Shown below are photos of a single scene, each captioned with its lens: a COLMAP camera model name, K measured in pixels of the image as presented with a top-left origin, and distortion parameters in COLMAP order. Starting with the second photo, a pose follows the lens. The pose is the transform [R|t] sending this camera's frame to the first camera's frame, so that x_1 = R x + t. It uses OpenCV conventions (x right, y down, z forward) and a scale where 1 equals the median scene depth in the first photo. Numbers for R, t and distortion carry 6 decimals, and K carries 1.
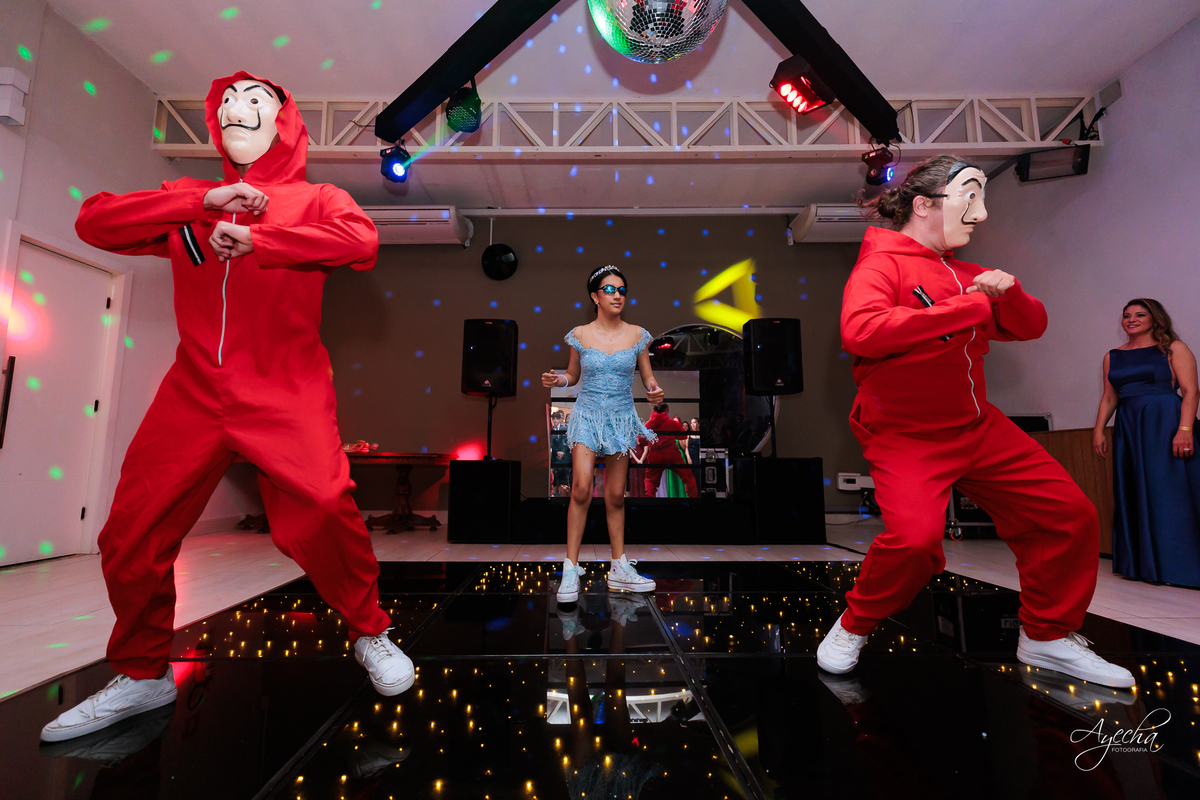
lens RADIAL K [[573.8, 0, 587.9], [0, 573.8, 387.8], [0, 0, 1]] dist [0.006107, 0.000129]
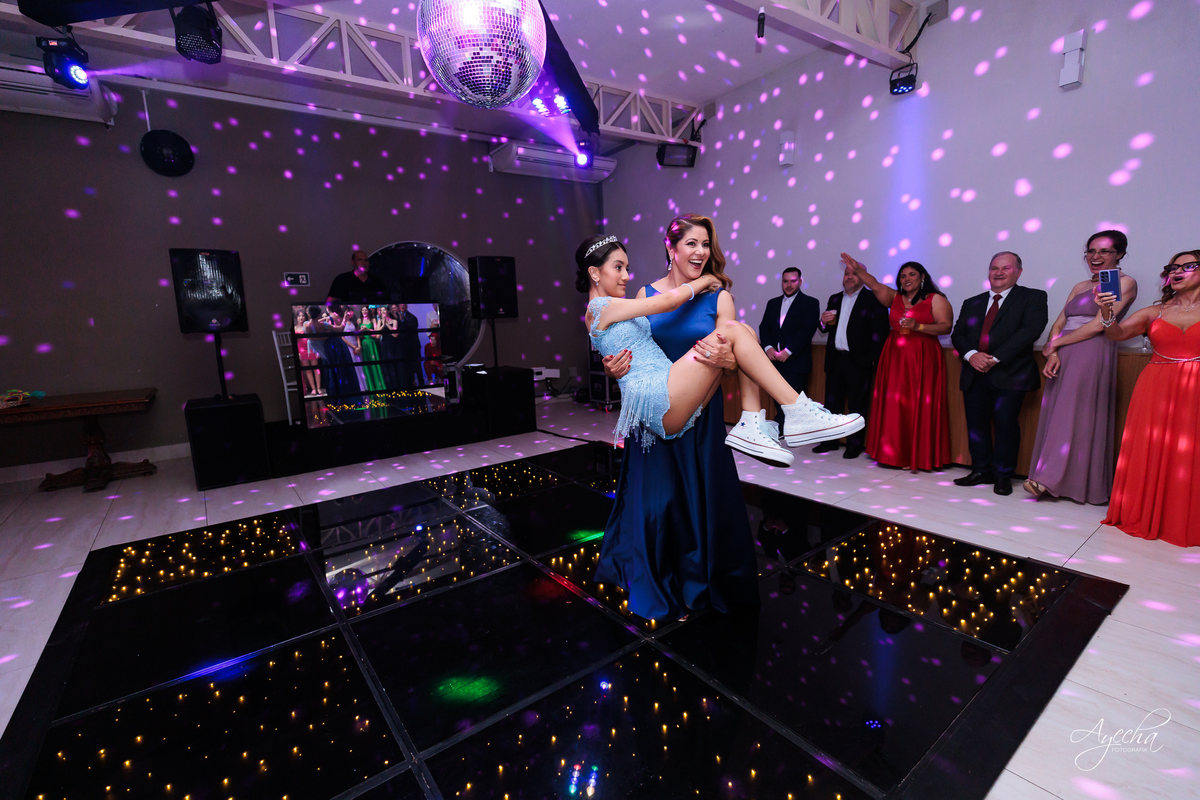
lens RADIAL K [[539.2, 0, 592.3], [0, 539.2, 399.7], [0, 0, 1]] dist [0.006876, -0.000591]
pose [[0.816654, -0.126063, 0.563191, -0.199487], [-0.034161, 0.963582, 0.265220, -0.150528], [-0.576115, -0.235832, 0.782607, -0.074861]]
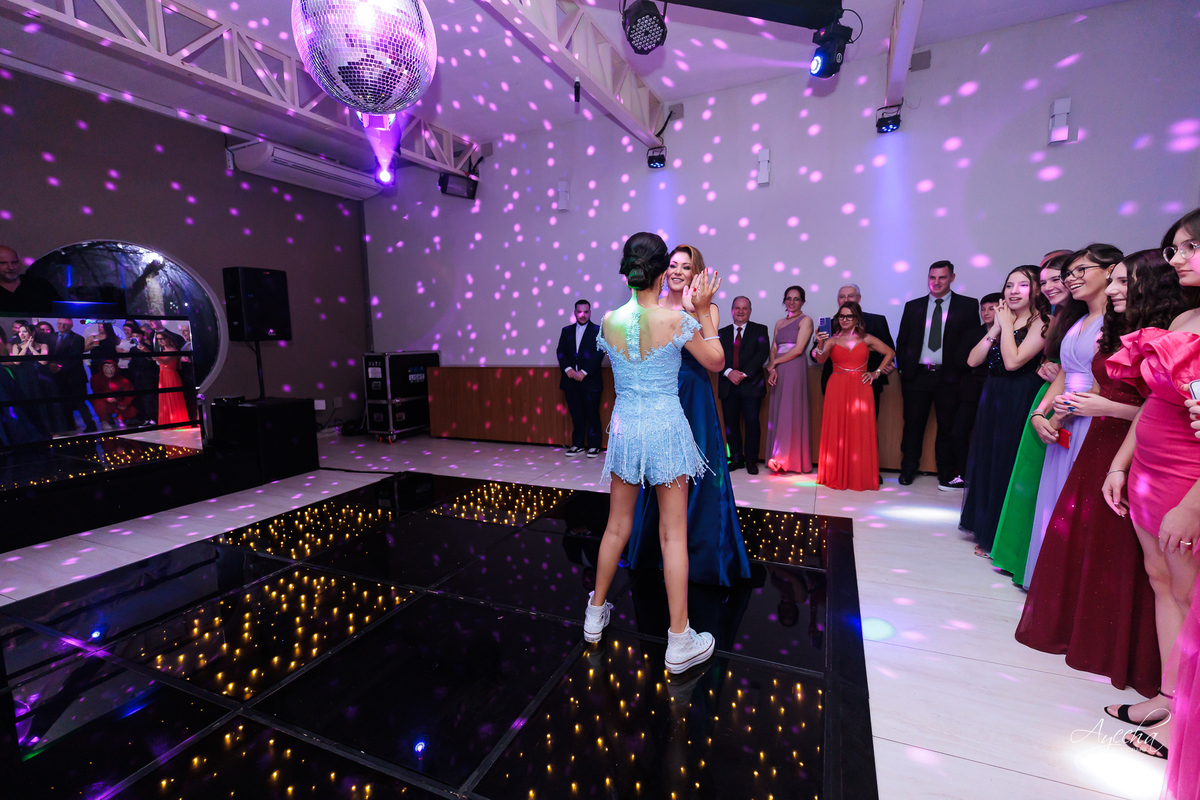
lens RADIAL K [[539.2, 0, 594.0], [0, 539.2, 401.3], [0, 0, 1]] dist [0.006876, -0.000591]
pose [[0.425948, -0.122274, 0.896447, -0.349240], [-0.095868, 0.979148, 0.179106, -0.129230], [-0.899654, -0.162230, 0.405344, 0.039643]]
